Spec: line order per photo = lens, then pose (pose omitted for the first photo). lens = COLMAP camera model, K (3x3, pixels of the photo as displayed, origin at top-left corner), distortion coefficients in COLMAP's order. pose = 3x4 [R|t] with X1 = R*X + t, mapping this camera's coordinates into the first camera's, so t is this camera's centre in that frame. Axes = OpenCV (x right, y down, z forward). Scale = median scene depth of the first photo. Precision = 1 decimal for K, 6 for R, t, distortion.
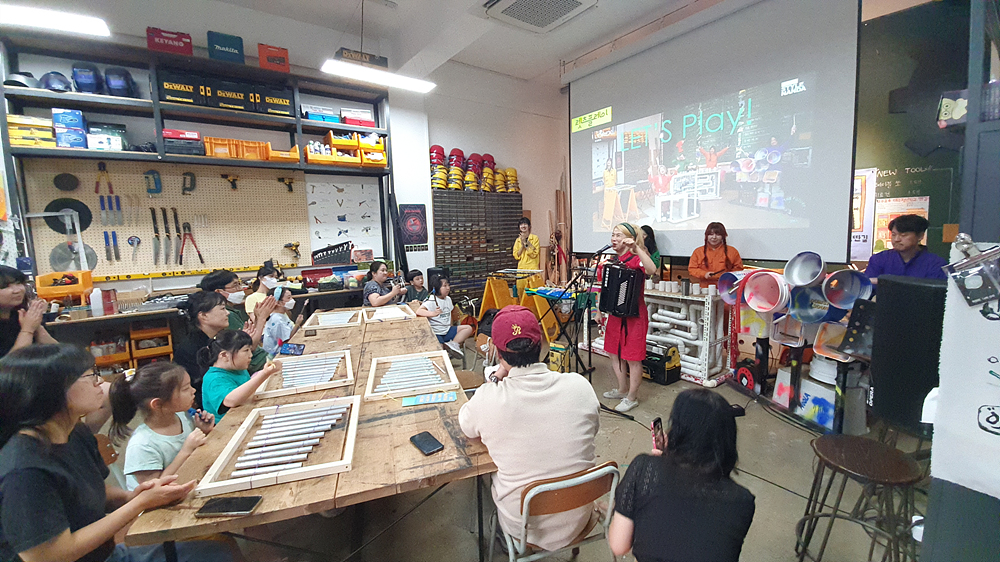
lens RADIAL K [[396.0, 0, 513.4], [0, 396.0, 274.5], [0, 0, 1]] dist [0.002759, -0.011790]
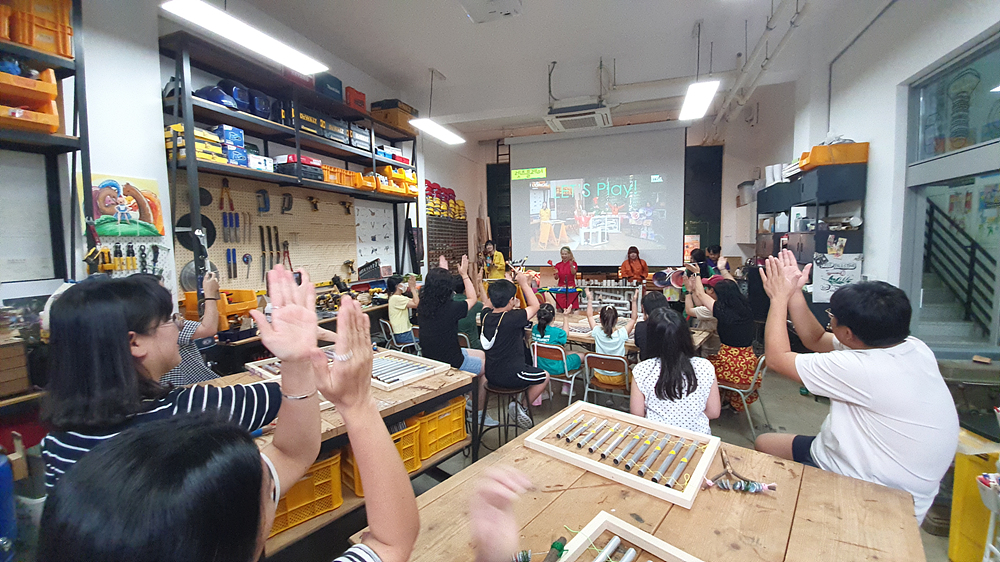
lens RADIAL K [[396.0, 0, 513.7], [0, 396.0, 274.8], [0, 0, 1]] dist [0.002759, -0.011790]
pose [[0.827219, -0.030152, 0.561070, -0.812899], [0.056142, 0.997997, -0.029140, 0.019104], [-0.559068, 0.055605, 0.827255, -0.169423]]
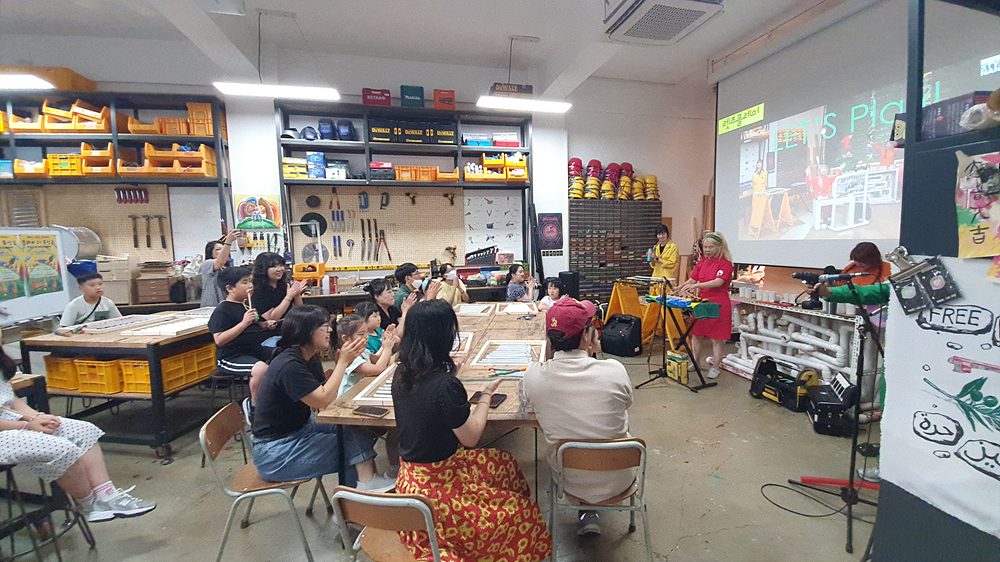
lens RADIAL K [[396.0, 0, 511.5], [0, 396.0, 274.6], [0, 0, 1]] dist [0.002759, -0.011790]
pose [[0.921910, 0.044548, -0.384835, 0.091554], [-0.050447, 0.998713, -0.005240, 0.004867], [0.384107, 0.024244, 0.922970, -0.062744]]
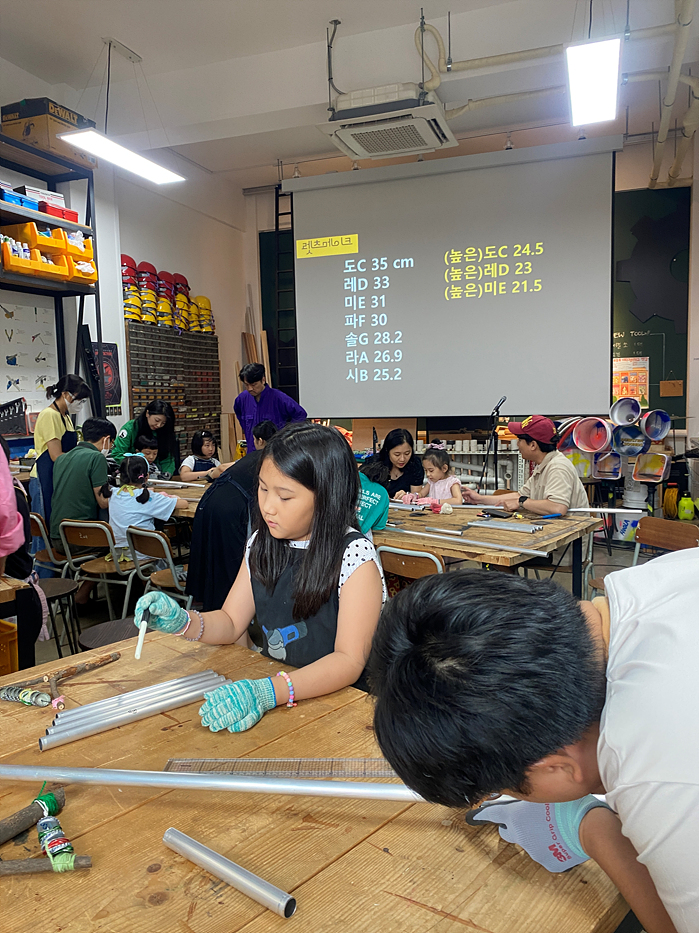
lens RADIAL K [[709.3, 0, 349.6], [0, 709.3, 458.7], [0, 0, 1]] dist [0.039719, -0.049349]
pose [[0.842486, -0.039746, 0.537251, -0.650085], [0.059389, 0.998048, -0.019293, 0.068119], [-0.535435, 0.048161, 0.843202, -0.221376]]
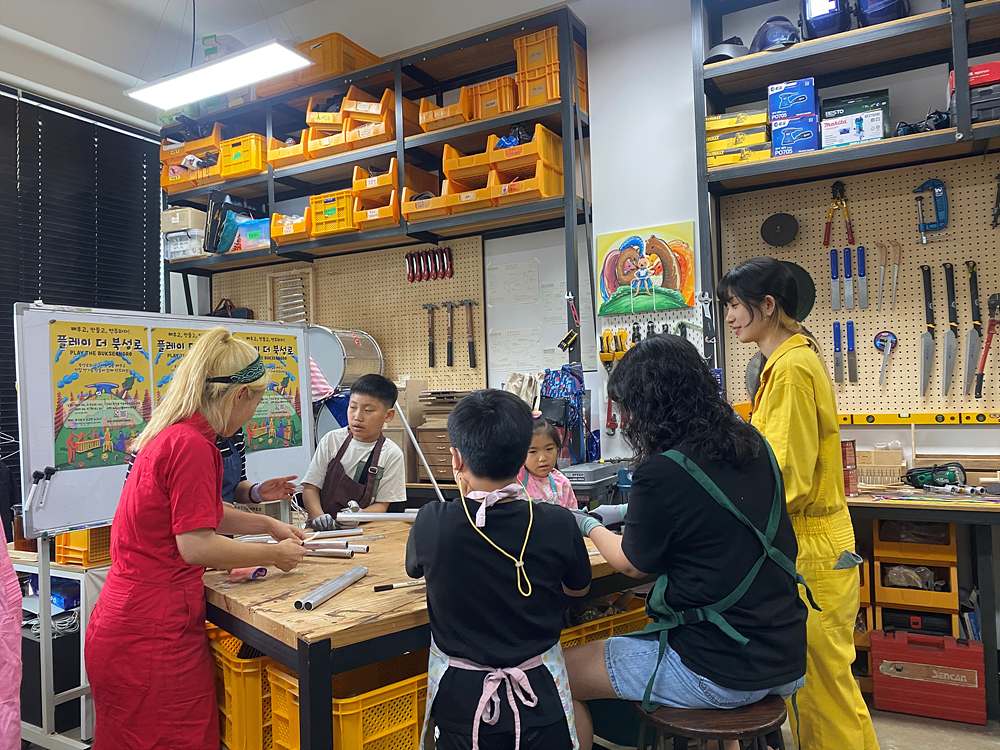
lens RADIAL K [[760.3, 0, 488.7], [0, 760.3, 378.6], [0, 0, 1]] dist [0.039719, -0.049349]
pose [[0.387021, -0.001883, -0.922069, -0.270184], [-0.083325, 0.995835, -0.037008, 0.024249], [0.918298, 0.091154, 0.385252, 0.198252]]
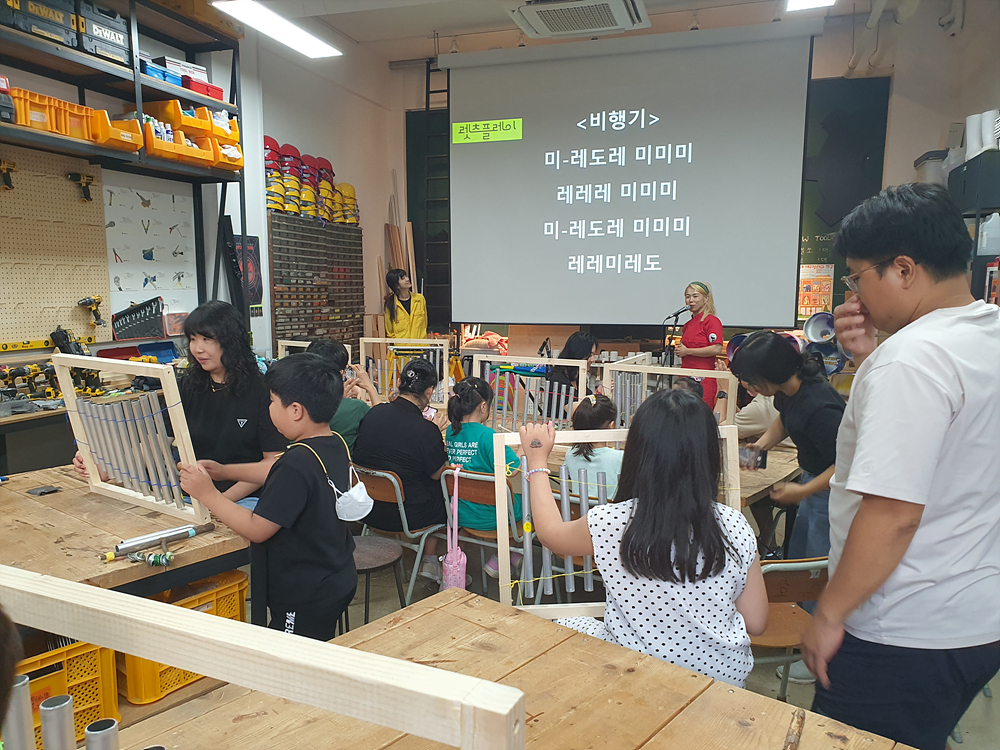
lens RADIAL K [[778.4, 0, 490.8], [0, 778.4, 393.2], [0, 0, 1]] dist [0.006532, 0.014535]
pose [[0.827055, -0.047723, 0.560092, -0.718787], [0.037994, 0.998857, 0.029005, 0.039556], [-0.560836, -0.002709, 0.827922, -0.173515]]
